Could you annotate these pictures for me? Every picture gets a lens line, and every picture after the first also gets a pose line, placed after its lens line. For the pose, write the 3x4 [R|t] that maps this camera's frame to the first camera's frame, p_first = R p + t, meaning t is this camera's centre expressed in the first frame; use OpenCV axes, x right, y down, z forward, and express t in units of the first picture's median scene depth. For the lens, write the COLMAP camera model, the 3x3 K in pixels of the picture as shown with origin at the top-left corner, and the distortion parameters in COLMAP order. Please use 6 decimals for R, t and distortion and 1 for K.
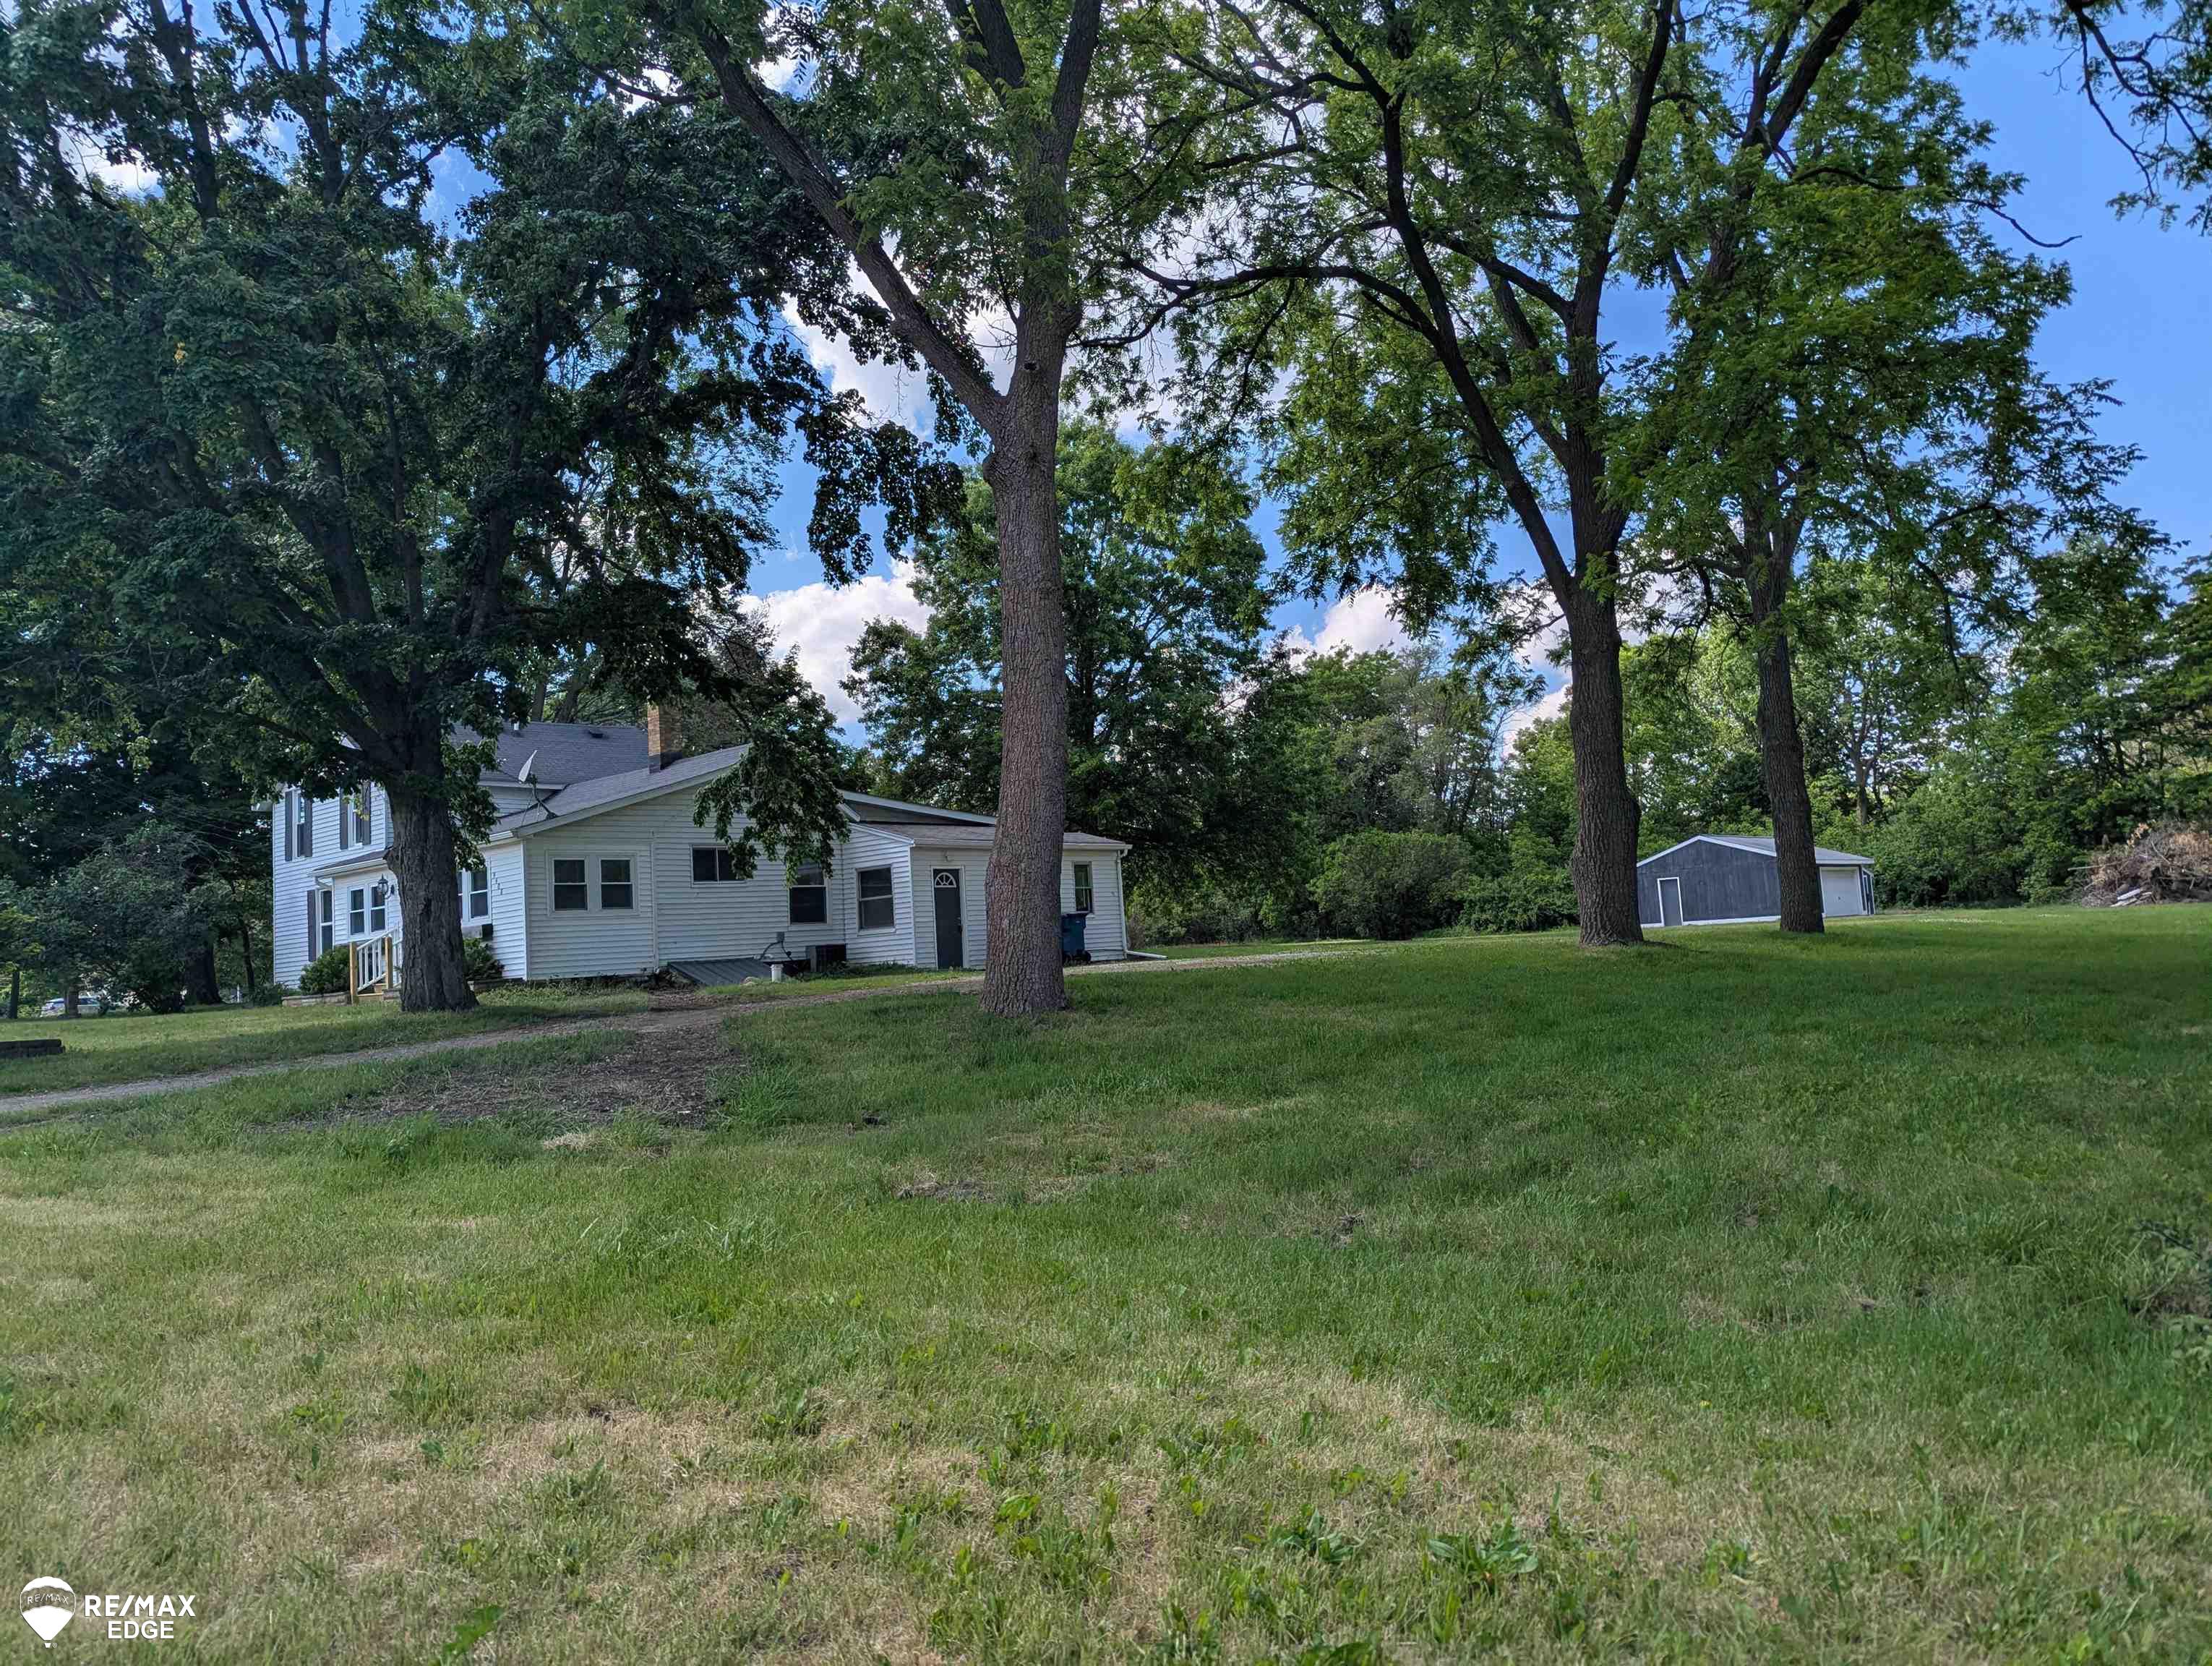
lens RADIAL K [[1573.7, 0, 1060.4], [0, 1573.7, 776.9], [0, 0, 1]] dist [0.067898, -0.000010]
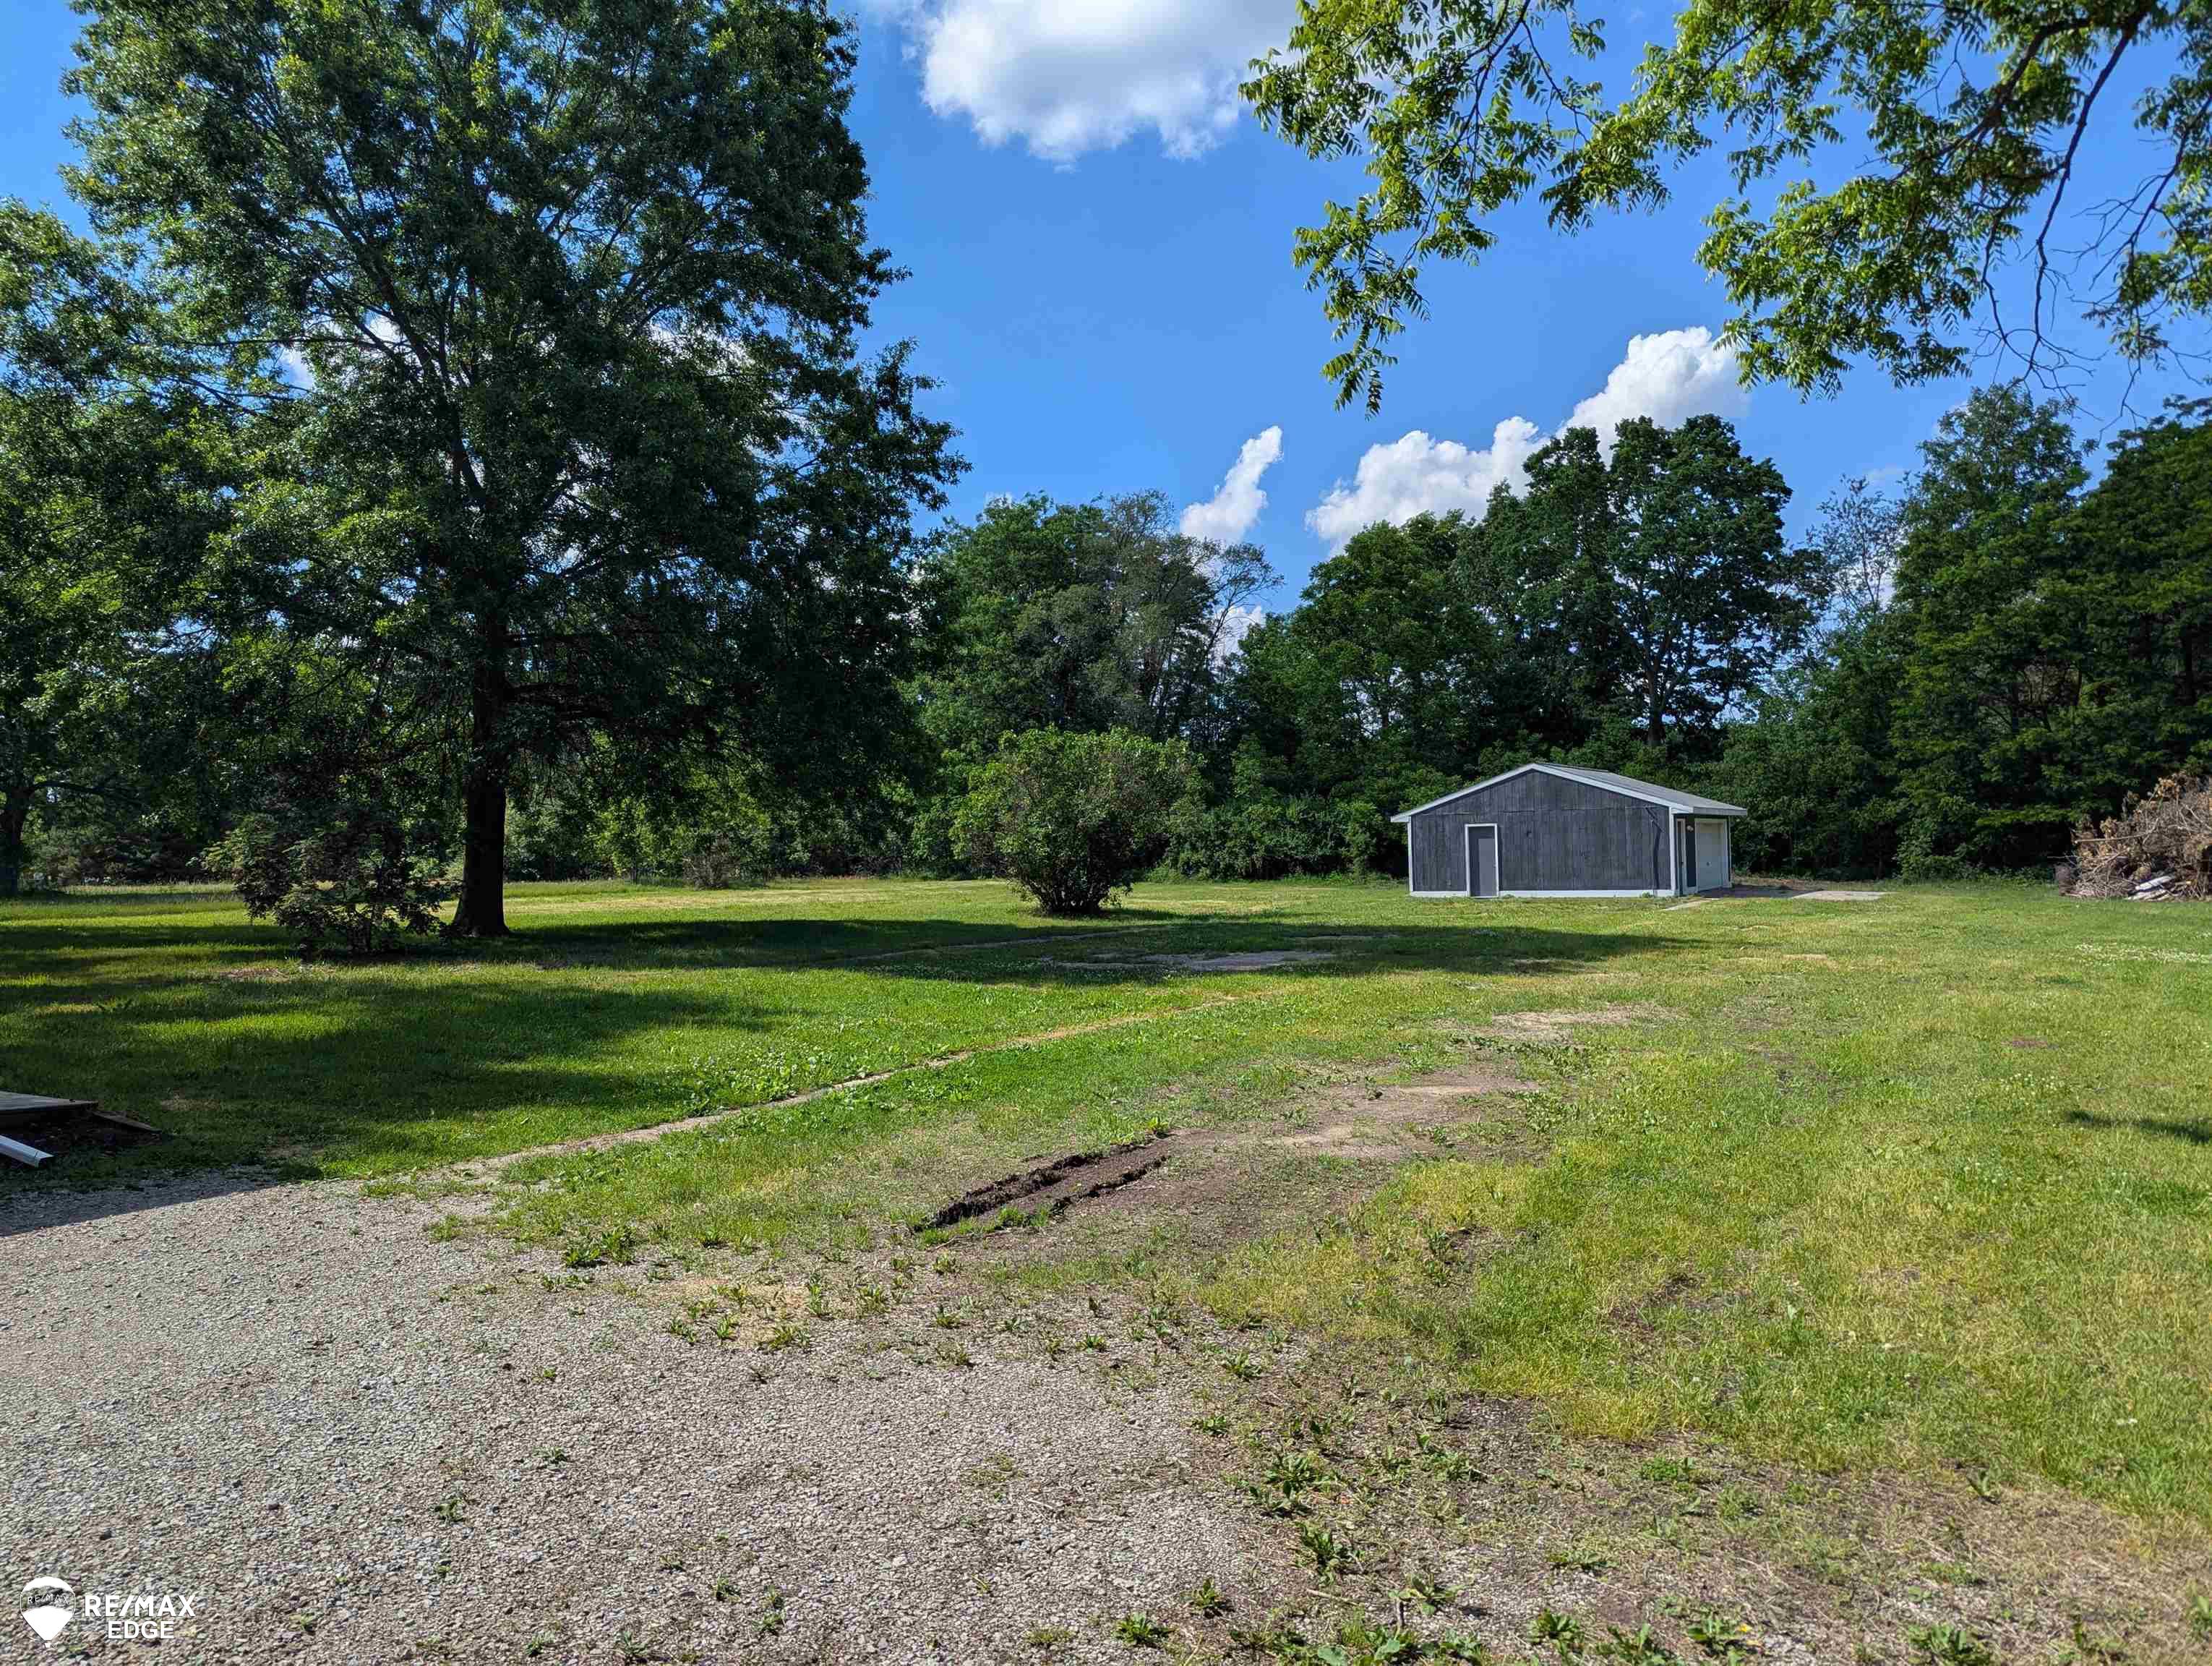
lens RADIAL K [[1566.8, 0, 1111.6], [0, 1566.8, 838.9], [0, 0, 1]] dist [0.069781, -0.063652]
pose [[0.974202, 0.045270, 0.221088, 0.063912], [-0.066602, 0.993712, 0.090002, 0.015067], [-0.215624, -0.102406, 0.971092, 0.286132]]
